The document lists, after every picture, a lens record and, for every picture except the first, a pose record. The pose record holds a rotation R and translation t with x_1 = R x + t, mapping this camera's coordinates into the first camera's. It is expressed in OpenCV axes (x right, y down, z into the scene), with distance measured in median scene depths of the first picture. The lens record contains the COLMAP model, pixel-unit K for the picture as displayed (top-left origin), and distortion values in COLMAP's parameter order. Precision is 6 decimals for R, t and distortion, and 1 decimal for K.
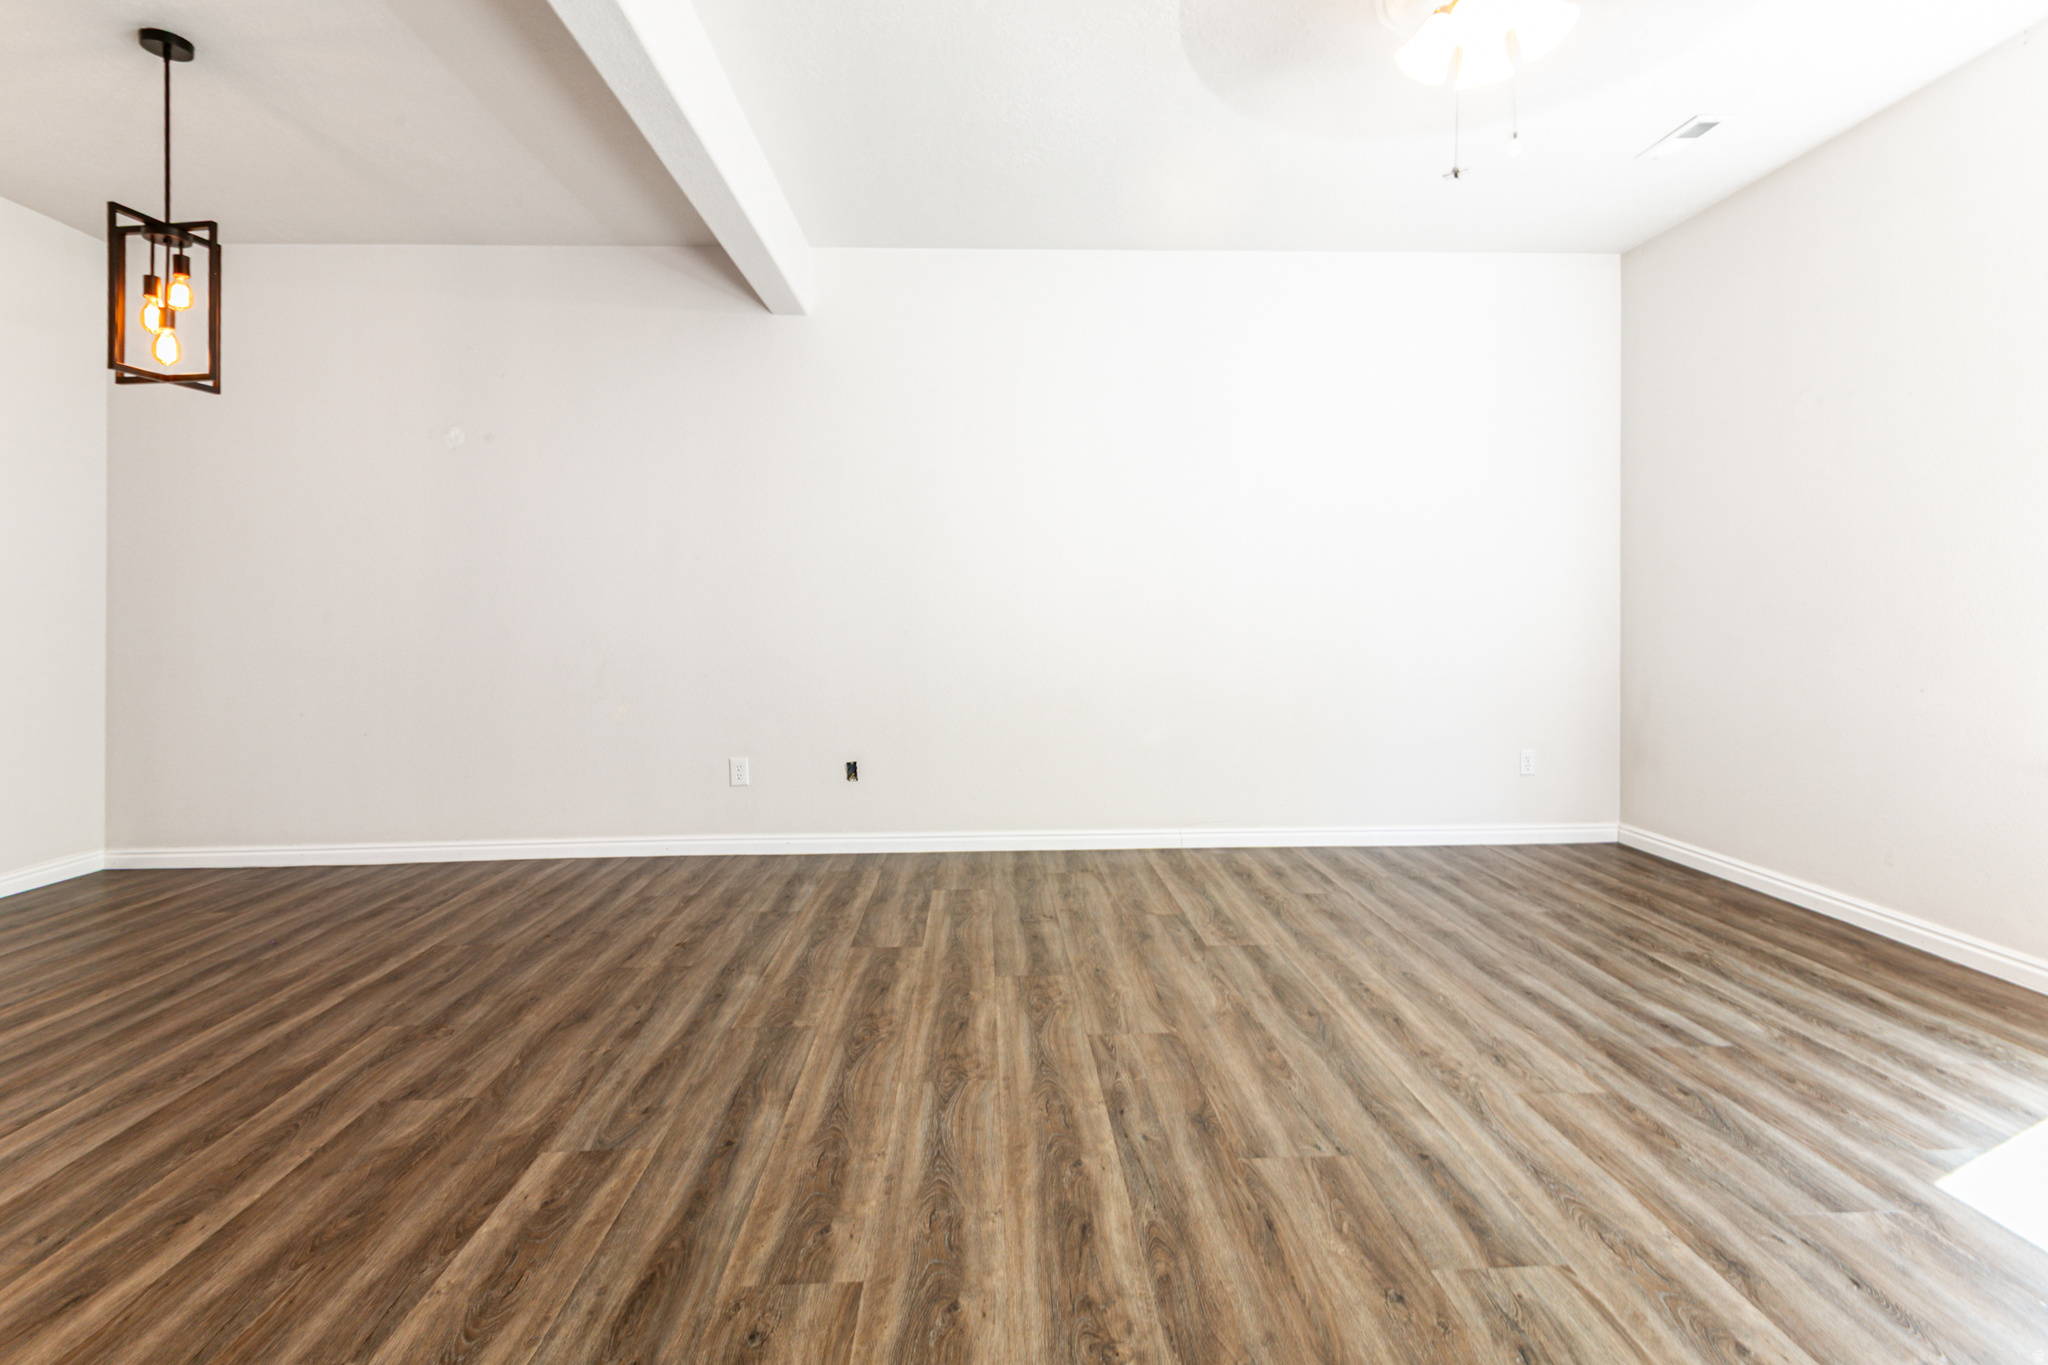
lens RADIAL K [[935.6, 0, 1020.4], [0, 935.6, 621.2], [0, 0, 1]] dist [0.002590, 0.000187]
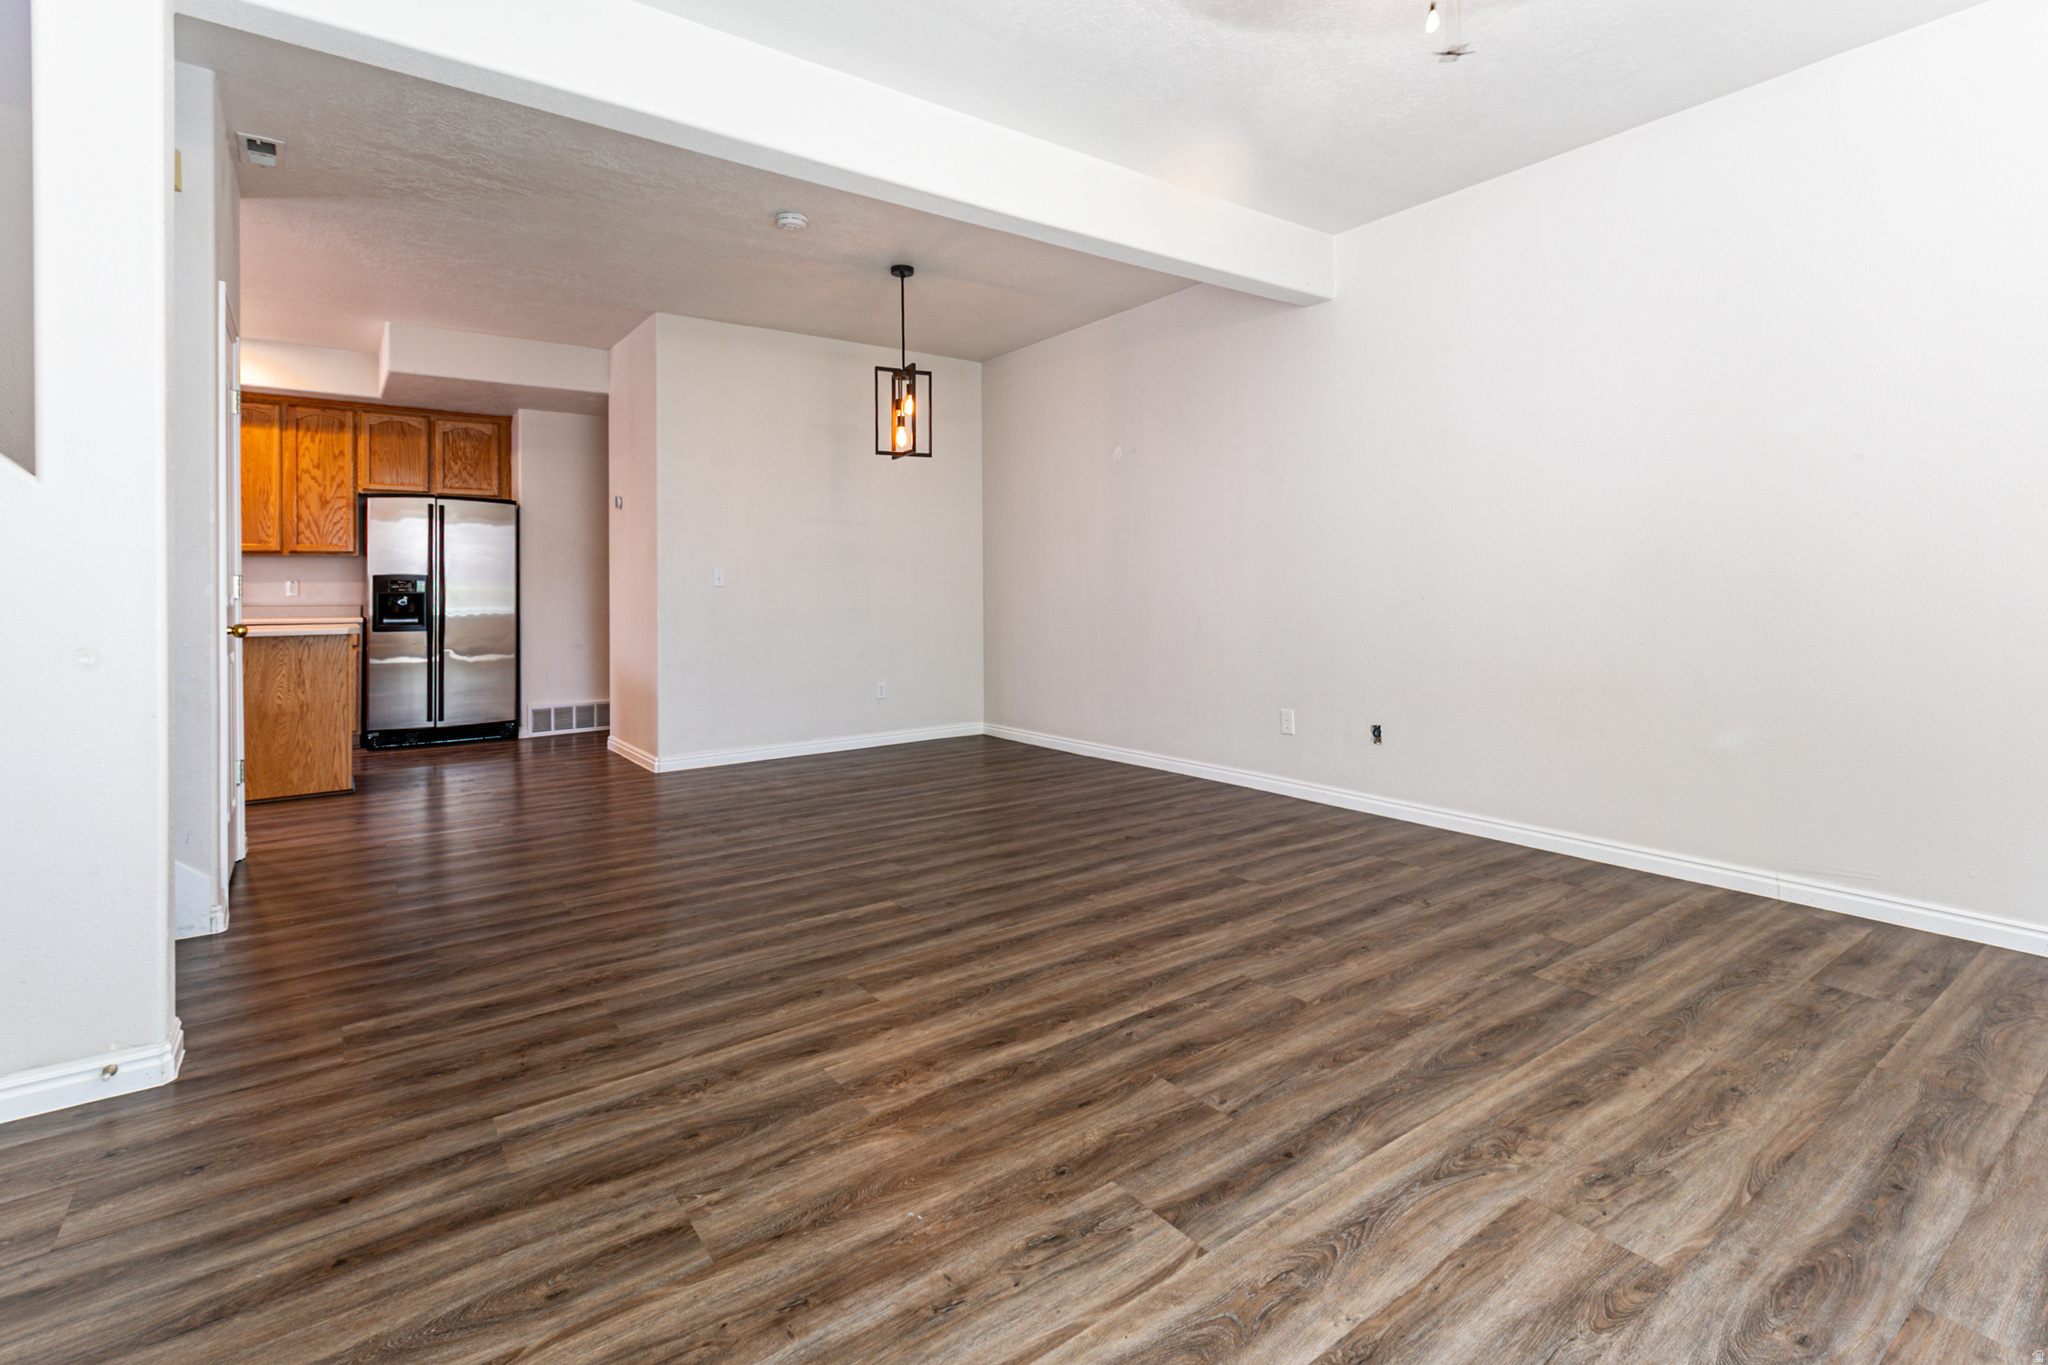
lens RADIAL K [[952.1, 0, 1014.9], [0, 952.1, 571.5], [0, 0, 1]] dist [0.003249, -0.001374]
pose [[0.551833, -0.014816, -0.833823, 1.014204], [0.002653, 0.999868, -0.016010, -0.001158], [0.833950, 0.006622, 0.551800, 0.220900]]
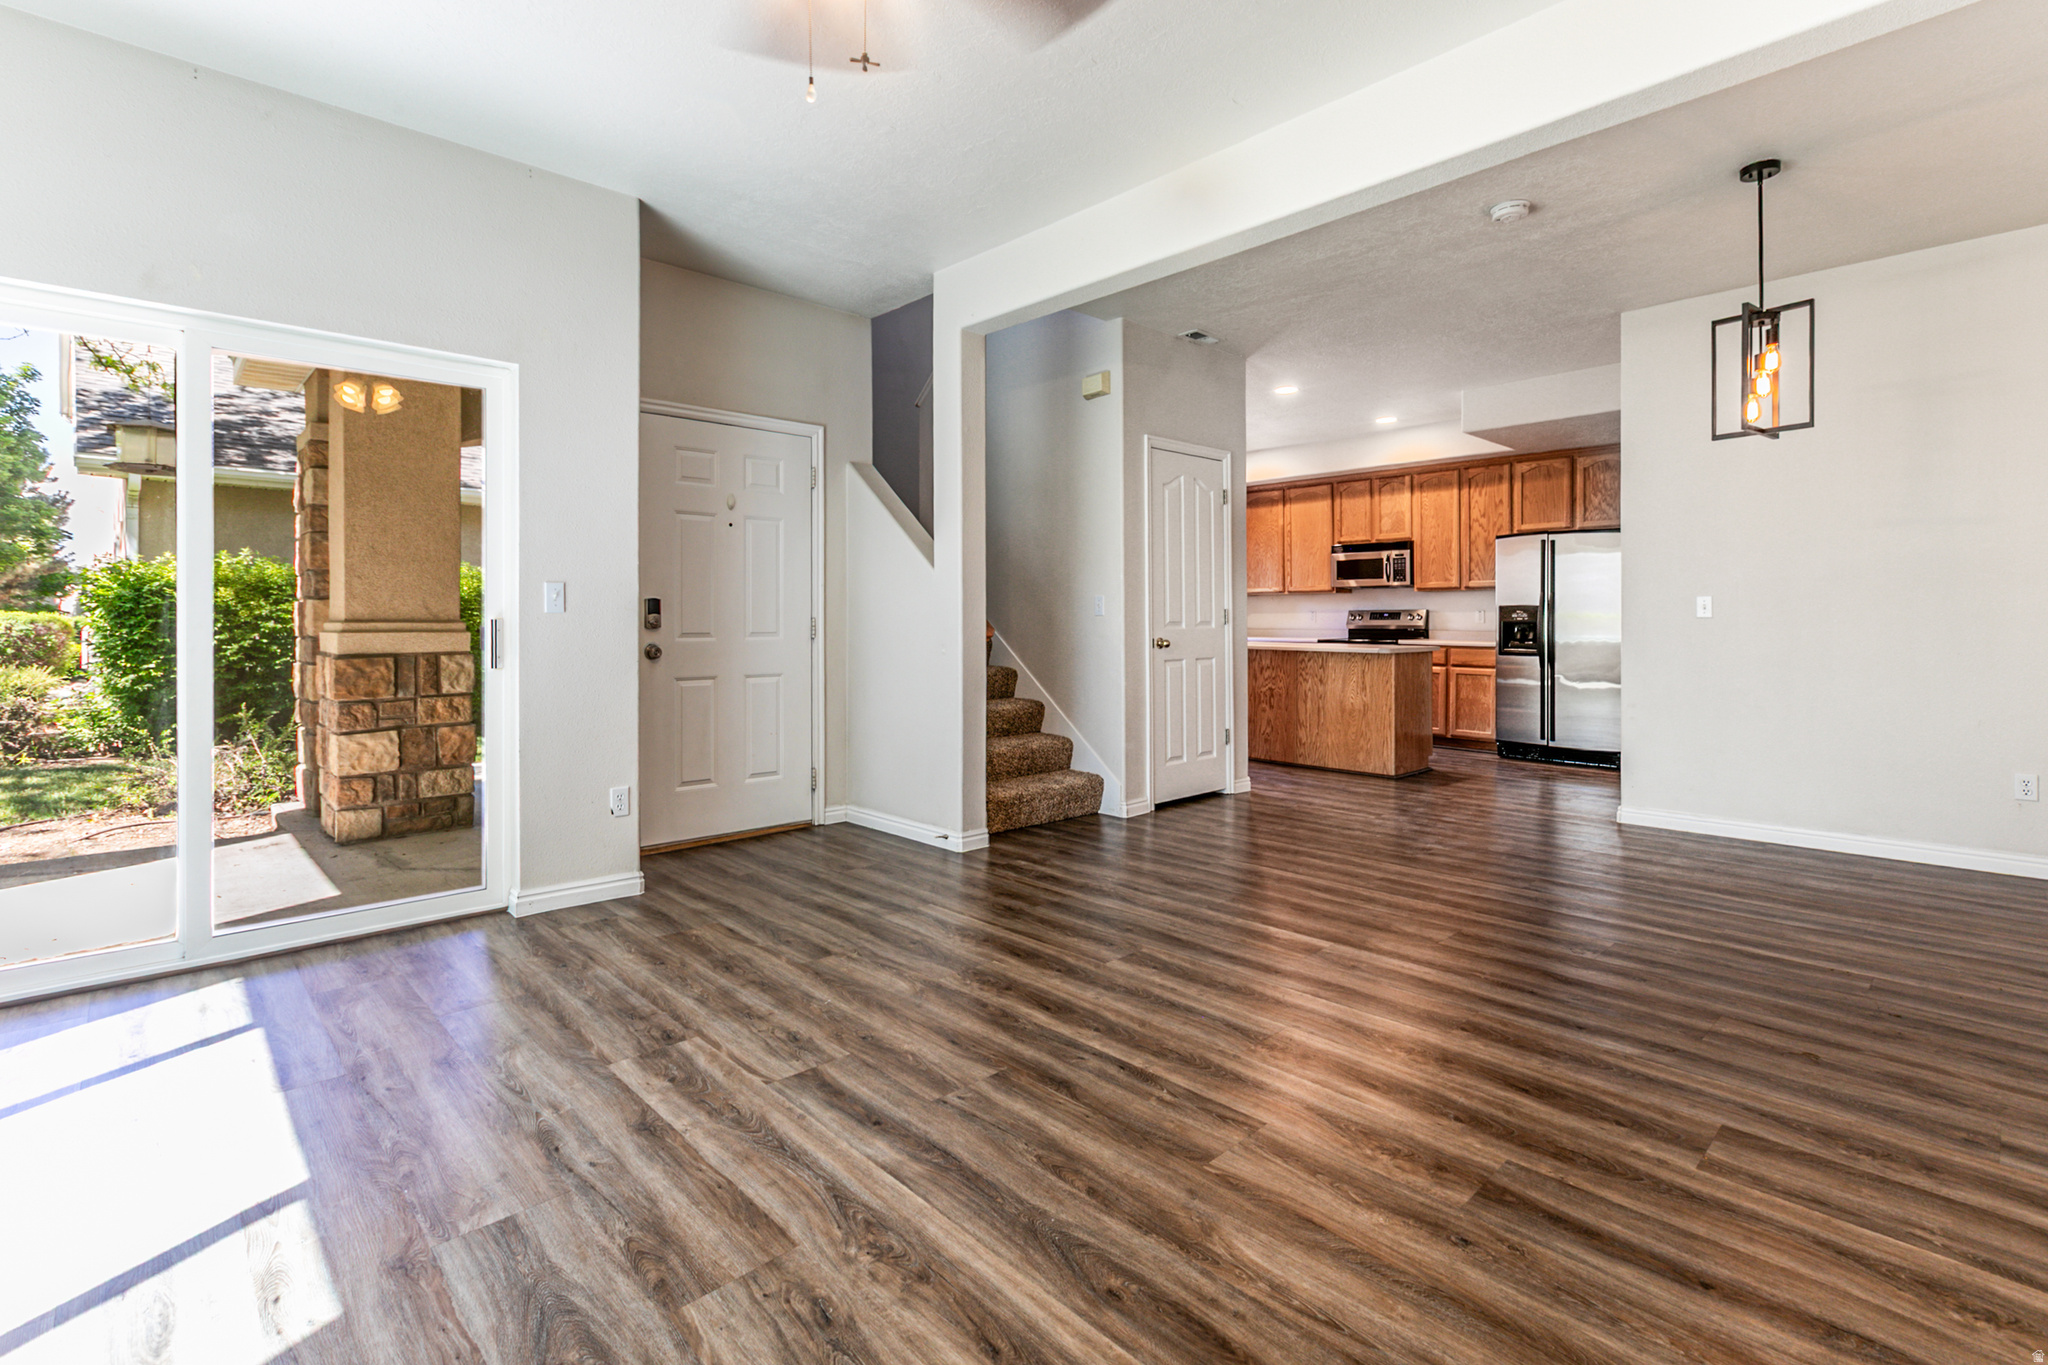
lens RADIAL K [[935.6, 0, 1020.4], [0, 935.6, 621.2], [0, 0, 1]] dist [0.002590, 0.000187]
pose [[-0.753570, 0.004716, -0.657351, 0.943849], [0.000185, 0.999976, 0.006962, -0.012724], [0.657368, 0.005125, -0.753553, 1.788204]]
